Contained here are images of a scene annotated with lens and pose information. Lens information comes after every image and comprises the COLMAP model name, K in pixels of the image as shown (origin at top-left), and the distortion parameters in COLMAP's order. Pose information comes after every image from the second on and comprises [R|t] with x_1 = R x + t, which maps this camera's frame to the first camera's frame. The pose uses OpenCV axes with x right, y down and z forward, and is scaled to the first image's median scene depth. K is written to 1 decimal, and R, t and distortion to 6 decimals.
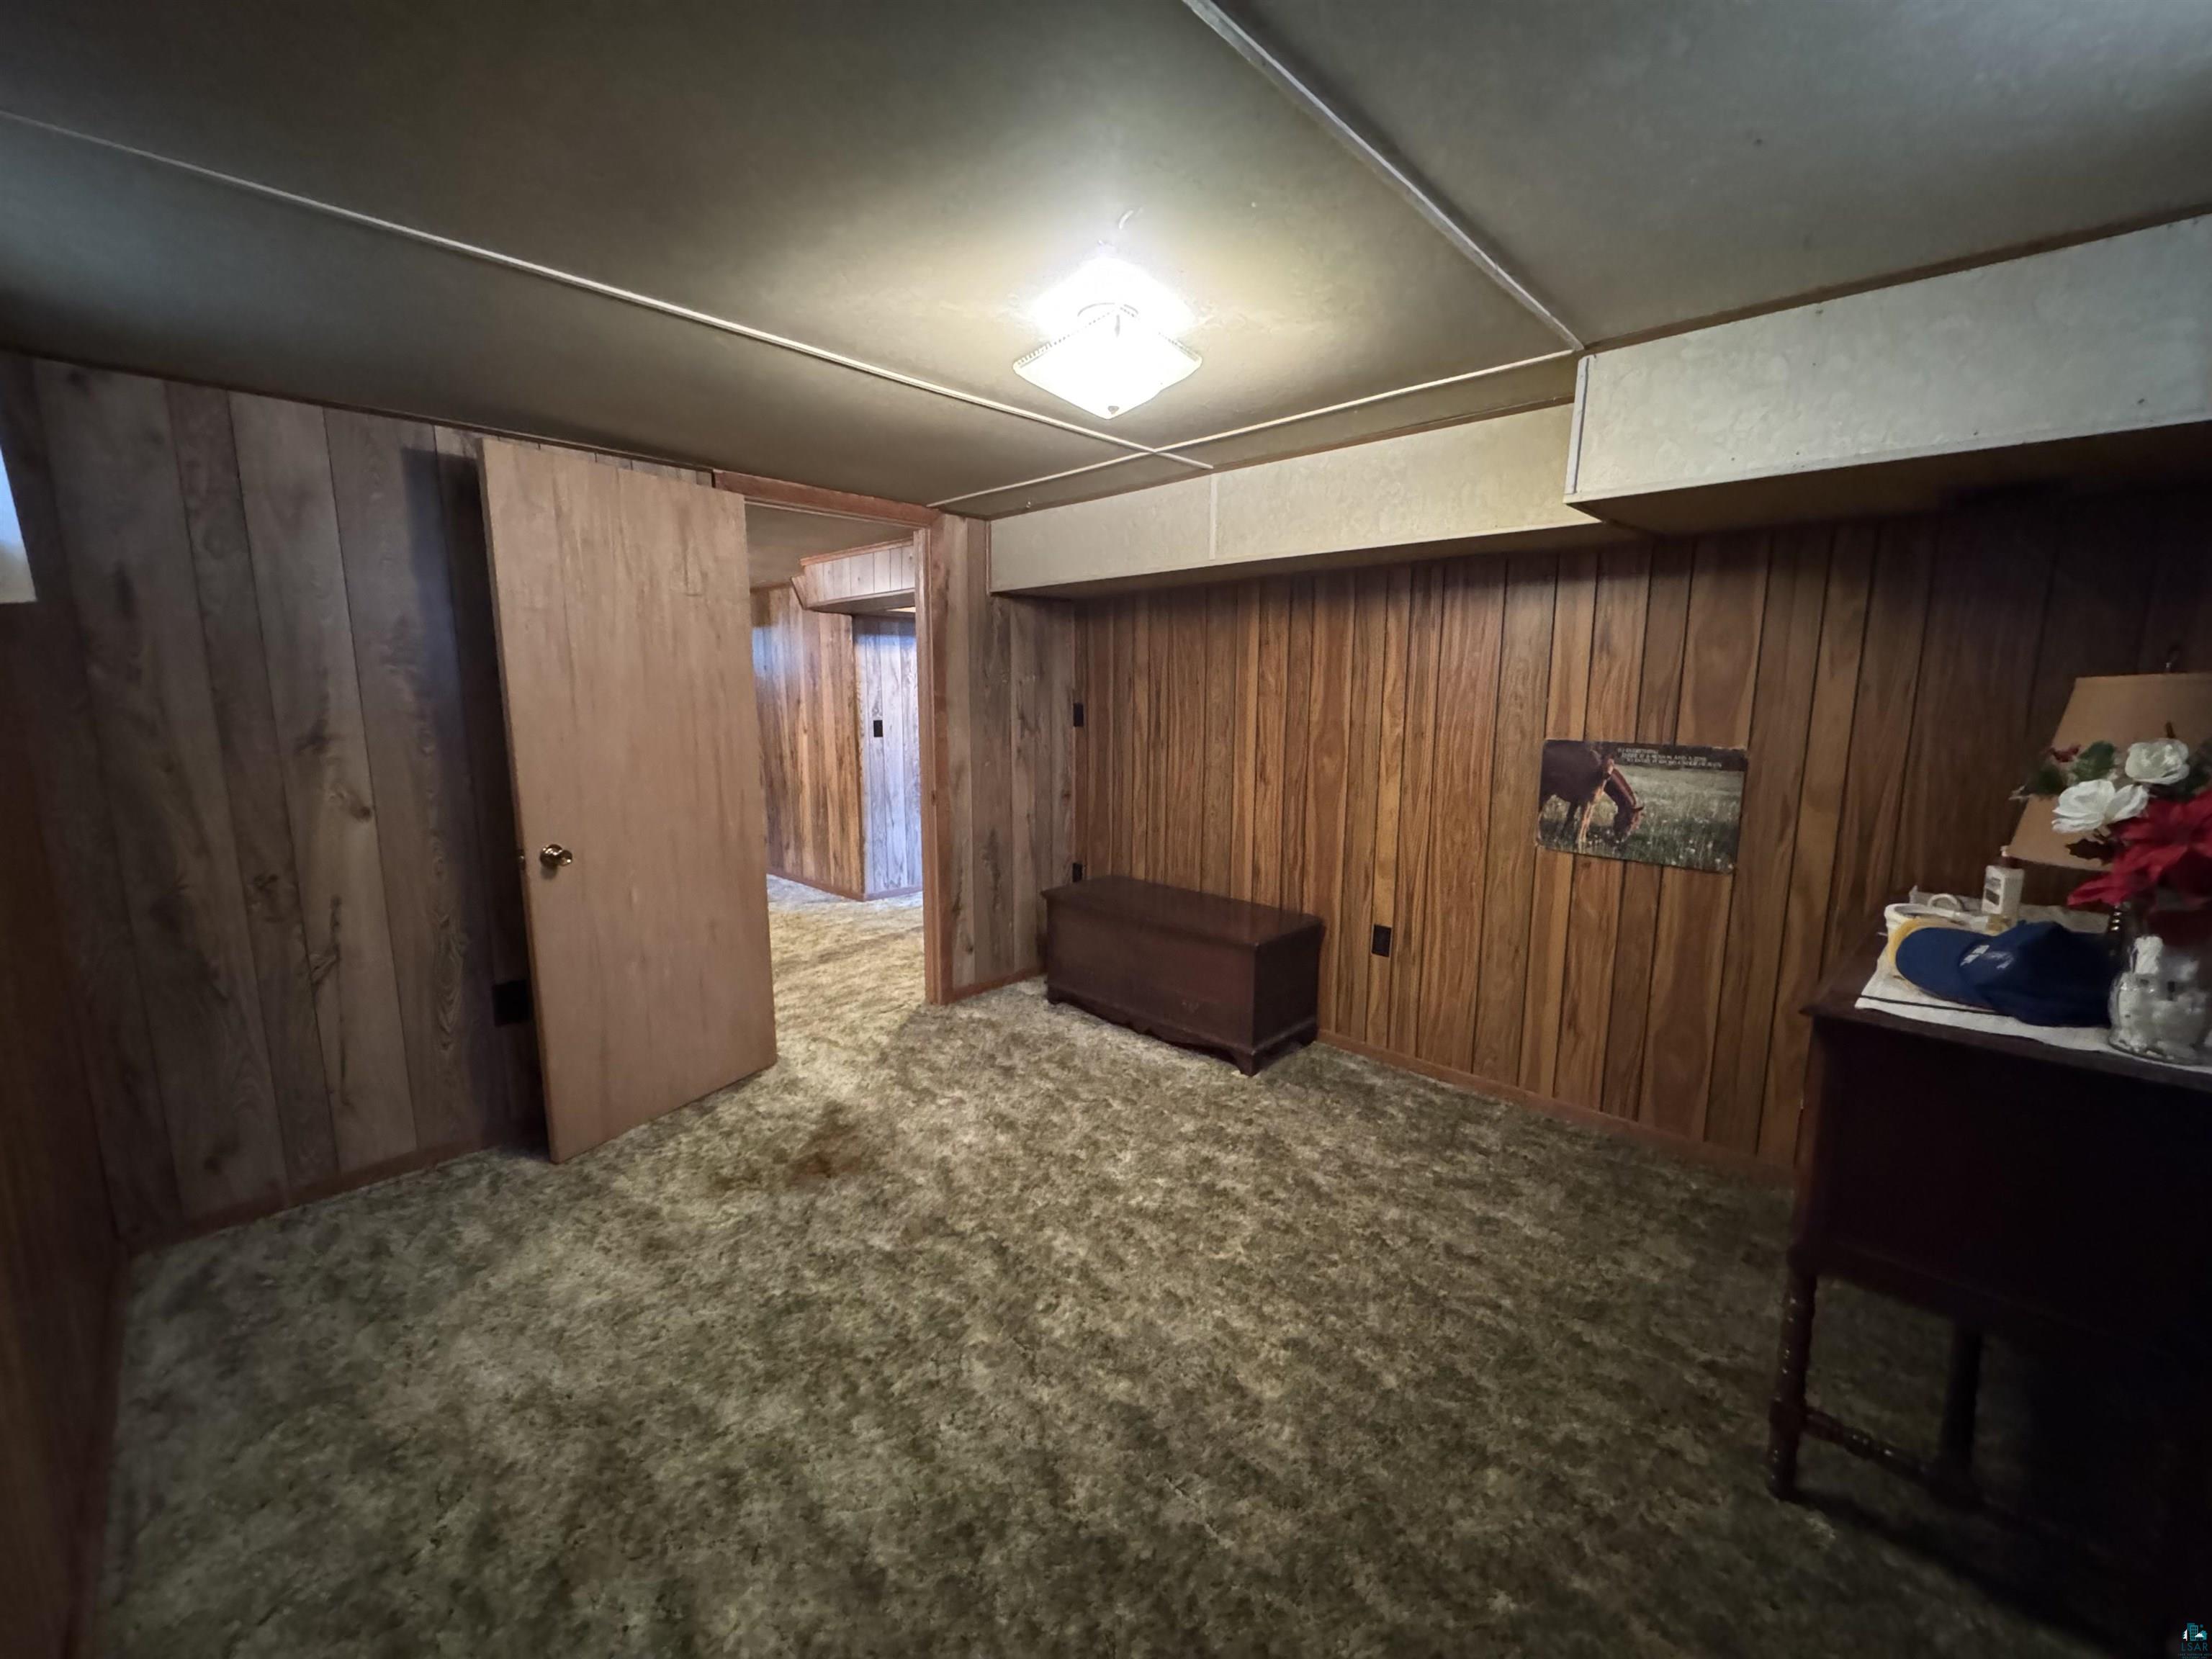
lens RADIAL K [[888.7, 0, 1106.0], [0, 888.7, 829.5], [0, 0, 1]] dist [0.000024, -0.000022]
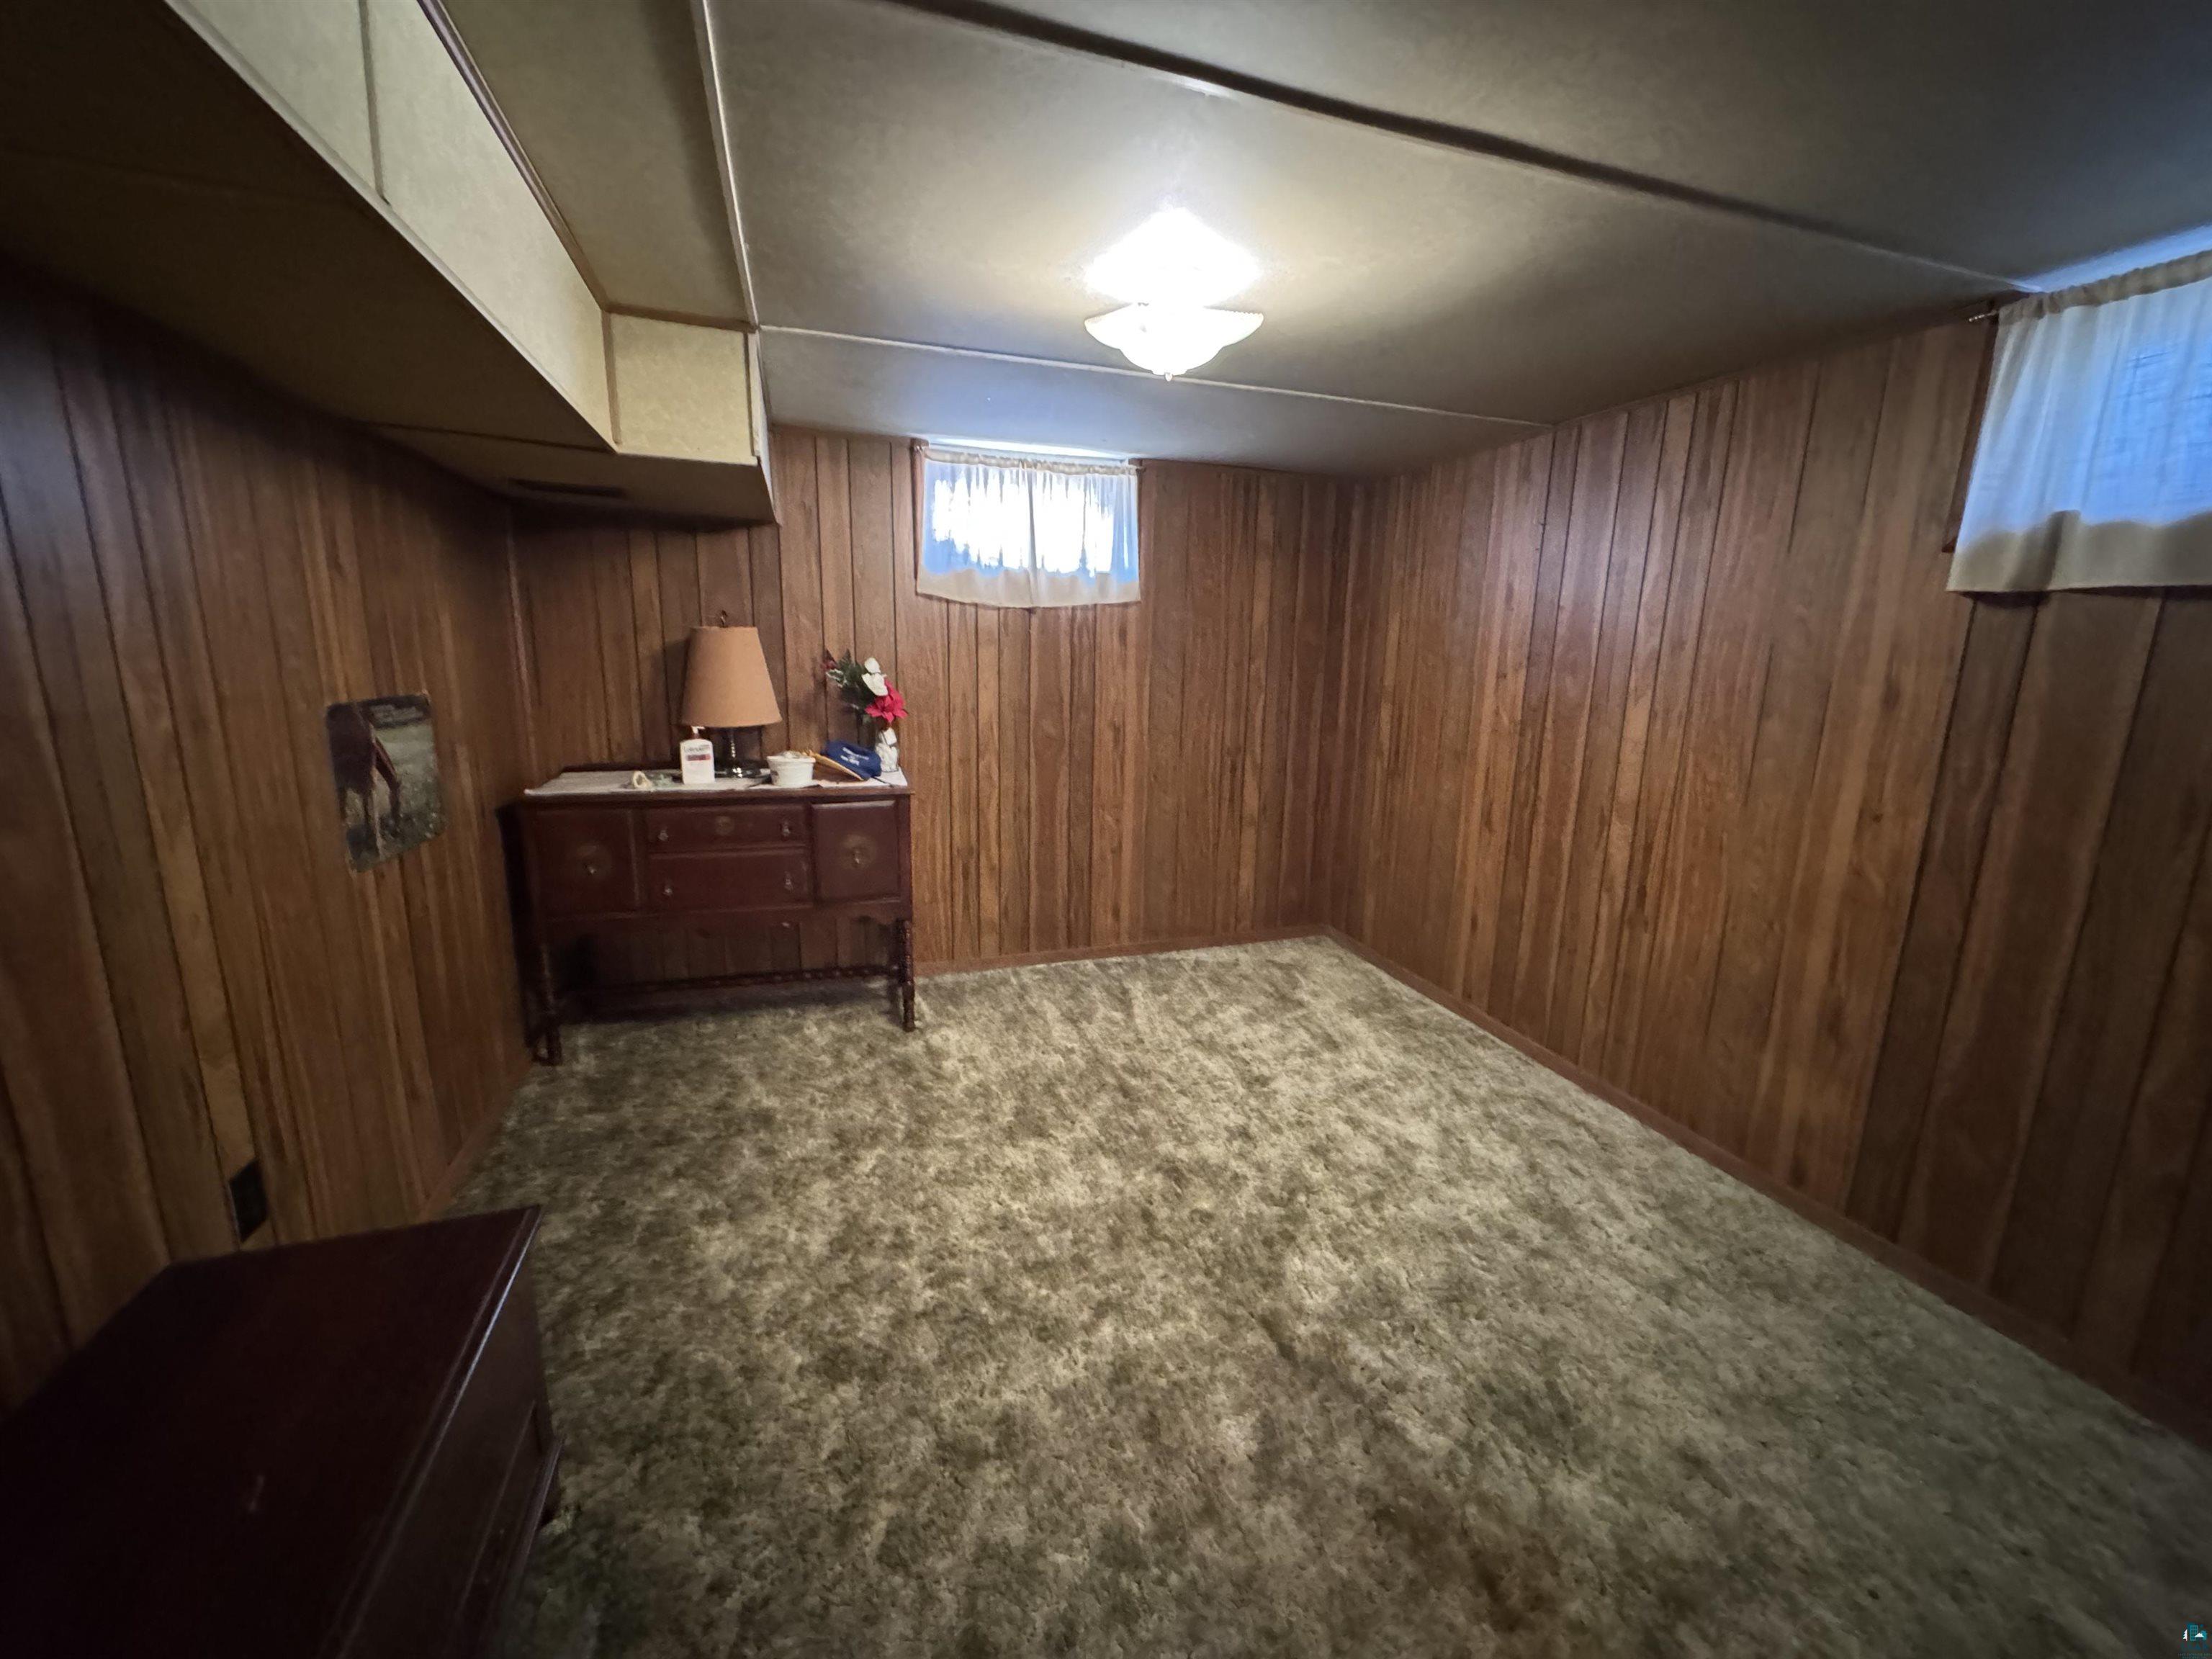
lens RADIAL K [[888.7, 0, 1106.0], [0, 888.7, 829.5], [0, 0, 1]] dist [0.000024, -0.000022]
pose [[-0.885302, -0.113594, 0.450930, -0.303224], [0.053334, 0.938502, 0.341129, -0.216556], [-0.461949, 0.326052, -0.824799, 1.368331]]
